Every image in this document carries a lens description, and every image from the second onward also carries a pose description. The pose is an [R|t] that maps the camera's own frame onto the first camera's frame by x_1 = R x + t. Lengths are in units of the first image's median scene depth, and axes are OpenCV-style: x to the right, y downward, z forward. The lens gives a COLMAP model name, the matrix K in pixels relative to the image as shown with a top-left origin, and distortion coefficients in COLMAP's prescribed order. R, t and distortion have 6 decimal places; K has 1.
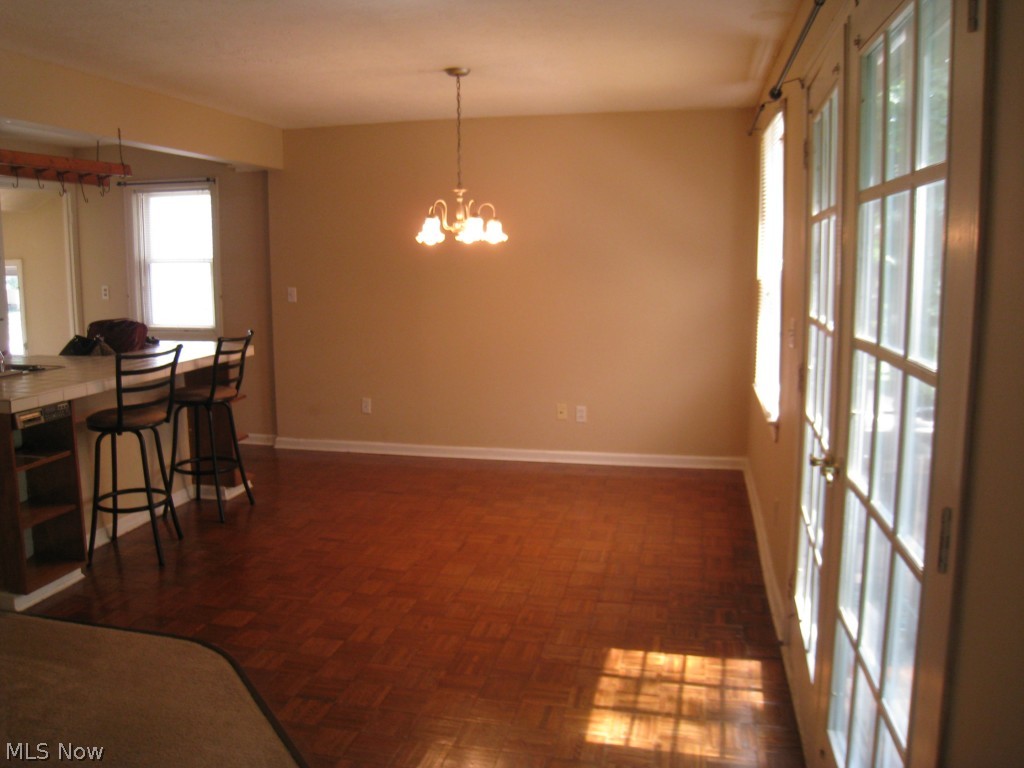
lens RADIAL K [[877.9, 0, 512.0], [0, 877.9, 384.0], [0, 0, 1]] dist [-0.144001, 0.088207]
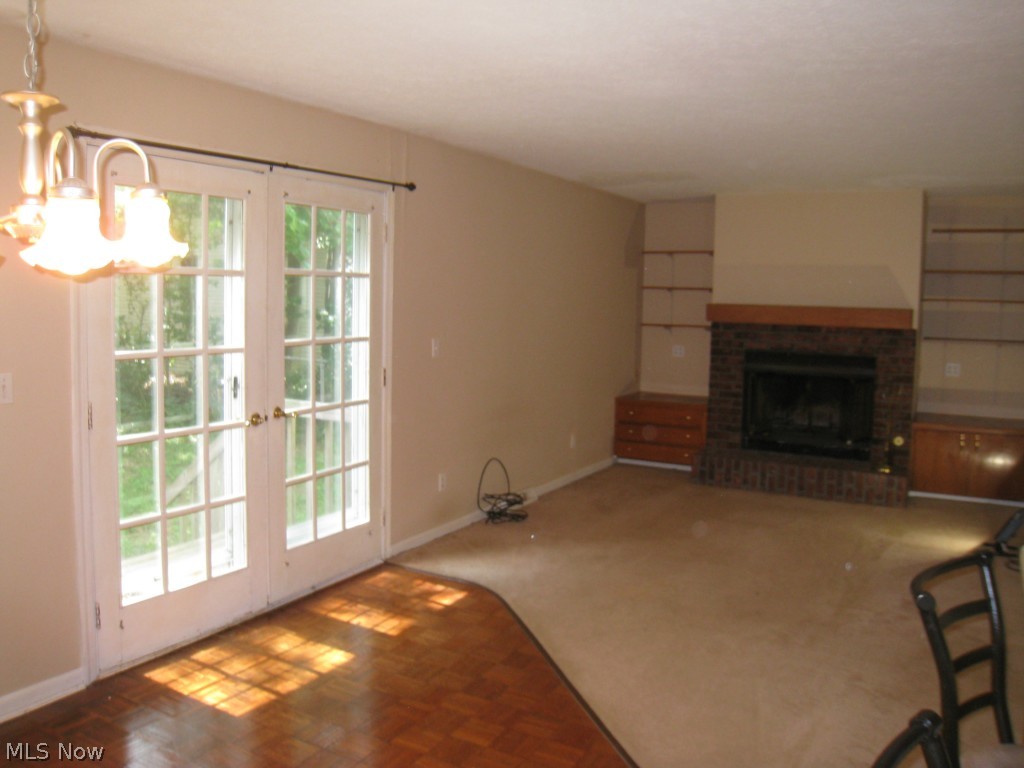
lens RADIAL K [[877.9, 0, 512.0], [0, 877.9, 384.0], [0, 0, 1]] dist [-0.144001, 0.088207]
pose [[-0.956998, -0.050088, 0.285737, -0.450166], [0.018639, 0.972329, 0.232872, -0.277099], [-0.289494, 0.228184, -0.929583, 1.813088]]
